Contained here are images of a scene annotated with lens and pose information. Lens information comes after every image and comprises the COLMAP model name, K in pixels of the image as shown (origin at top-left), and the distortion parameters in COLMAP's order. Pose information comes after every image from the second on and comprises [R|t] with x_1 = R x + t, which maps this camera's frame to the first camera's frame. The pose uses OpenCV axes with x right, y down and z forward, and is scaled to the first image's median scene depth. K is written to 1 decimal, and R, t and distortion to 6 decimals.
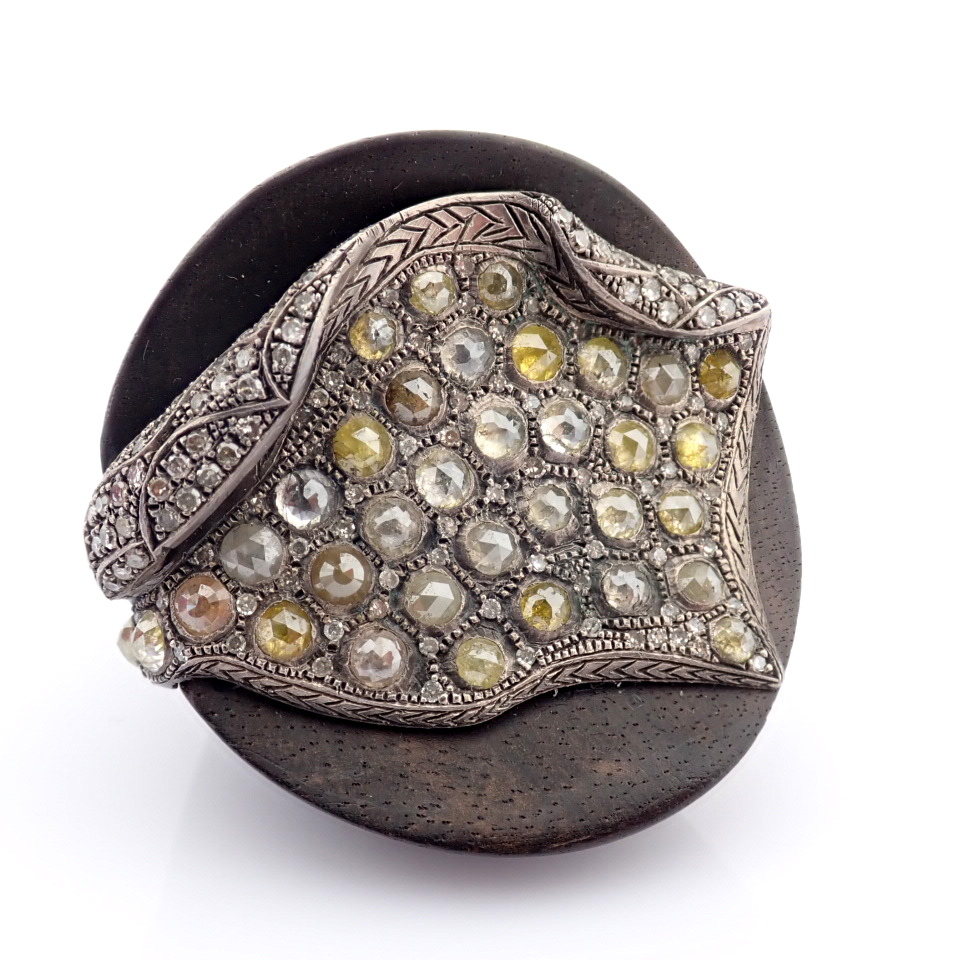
lens RADIAL K [[1506.0, 0, 487.1], [0, 1506.0, 477.5], [0, 0, 1]] dist [-0.024951, 0.000000]
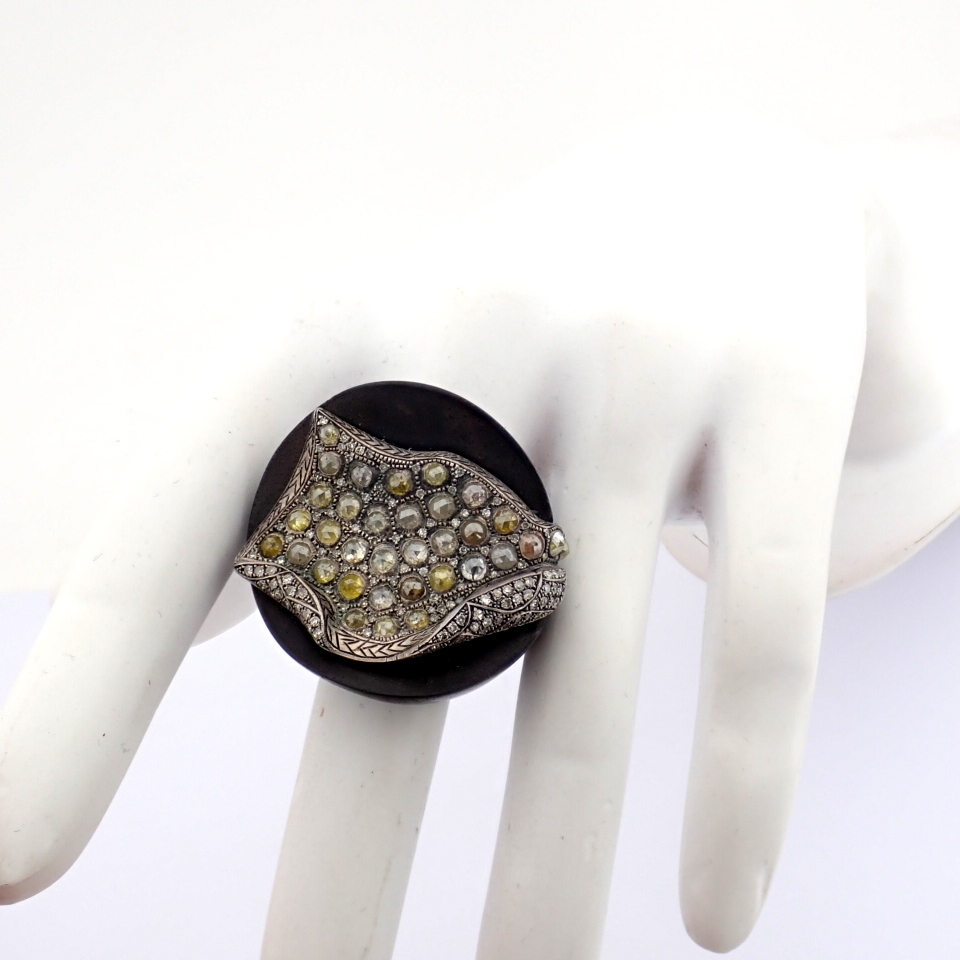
lens RADIAL K [[1776.4, 0, 478.7], [0, 1776.4, 483.6], [0, 0, 1]] dist [-0.016466, 0.000000]
pose [[-0.888974, -0.443618, -0.113706, 0.241273], [0.410545, -0.882001, 0.231360, -0.497701], [-0.202924, 0.158991, 0.966201, -1.664892]]
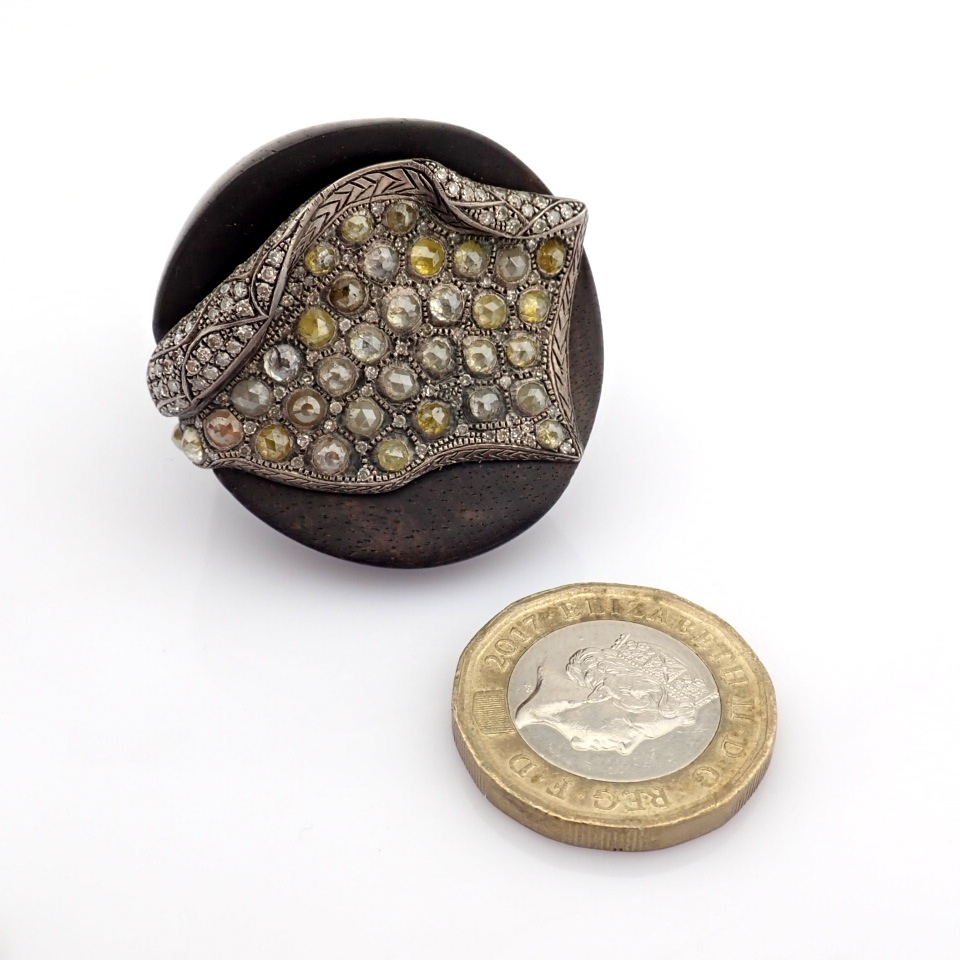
lens RADIAL K [[1506.0, 0, 478.8], [0, 1506.0, 479.4], [0, 0, 1]] dist [-0.024951, 0.000000]
pose [[0.999949, -0.004359, -0.009105, 0.103500], [0.007197, 0.940337, 0.340168, -0.409589], [0.007079, -0.340216, 0.940321, -0.556474]]
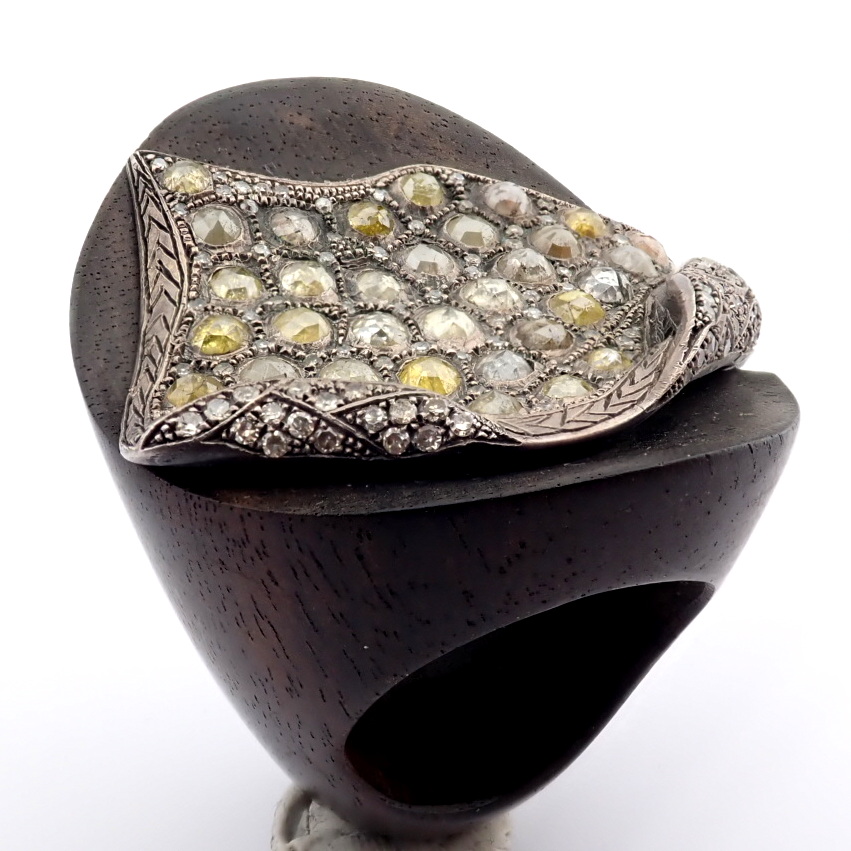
lens RADIAL K [[1501.3, 0, 417.9], [0, 1501.3, 423.4], [0, 0, 1]] dist [-0.108630, 0.000000]
pose [[-0.866240, -0.212060, -0.452391, 0.463150], [-0.282502, -0.538934, 0.793564, -0.851022], [-0.412092, 0.815218, 0.406938, 0.679586]]
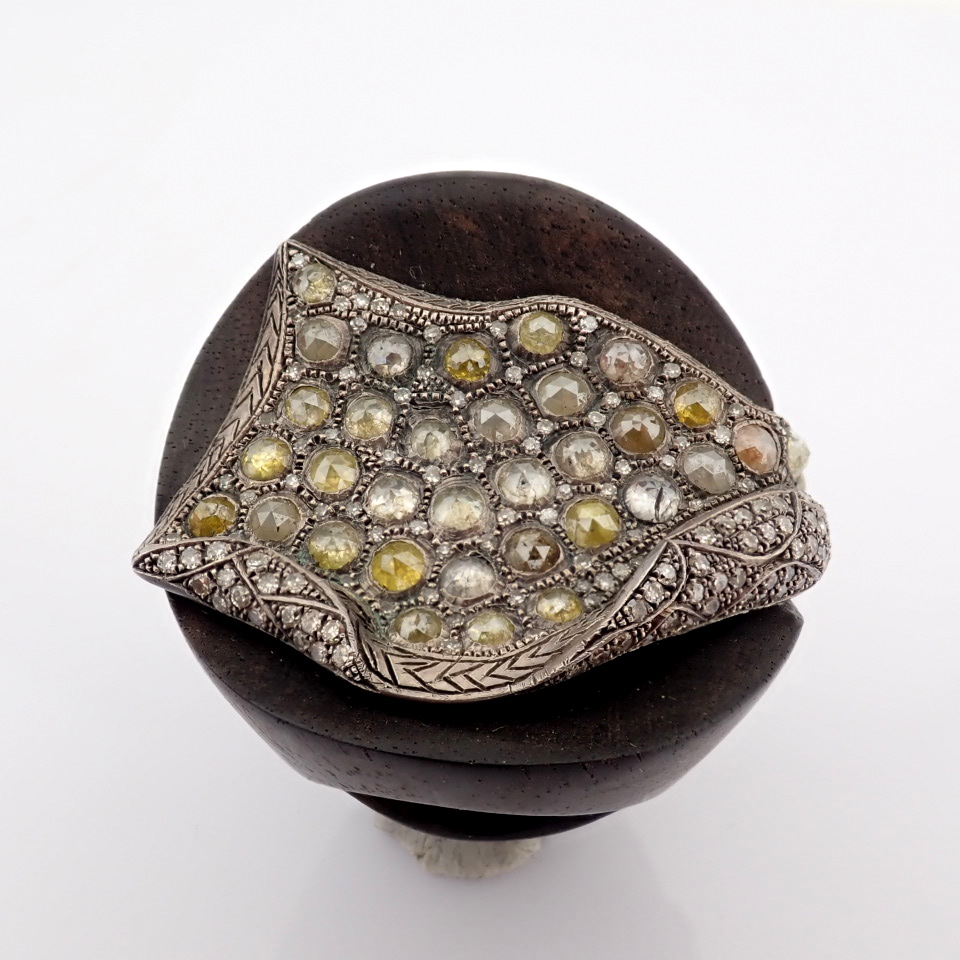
lens RADIAL K [[1506.0, 0, 487.0], [0, 1506.0, 482.0], [0, 0, 1]] dist [-0.024951, 0.000000]
pose [[-0.915970, -0.381783, -0.123450, 0.131148], [0.256906, -0.794355, 0.550455, -0.609421], [-0.308217, 0.472485, 0.825687, 0.110275]]
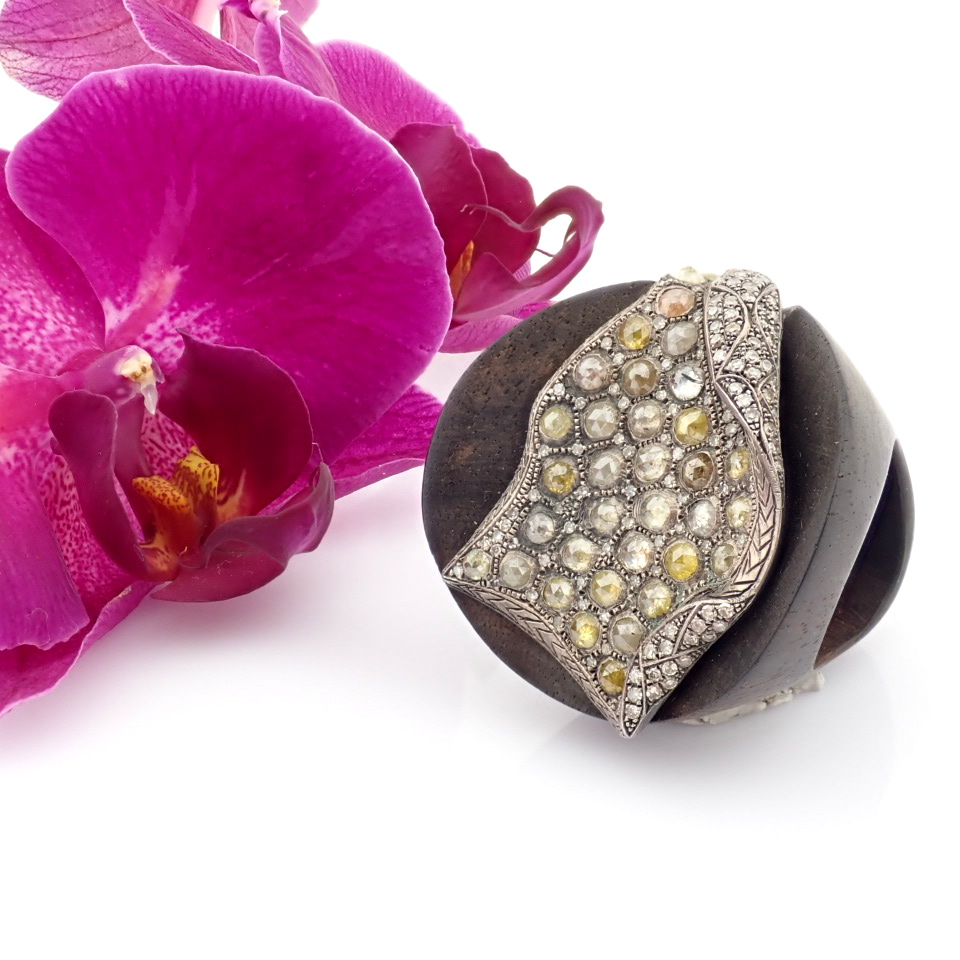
lens RADIAL K [[1776.4, 0, 485.0], [0, 1776.4, 474.1], [0, 0, 1]] dist [-0.016466, 0.000000]
pose [[-0.640333, 0.763567, -0.083296, 0.249126], [-0.625496, -0.455437, 0.633508, -1.084989], [0.445790, 0.457757, 0.769240, -0.511801]]
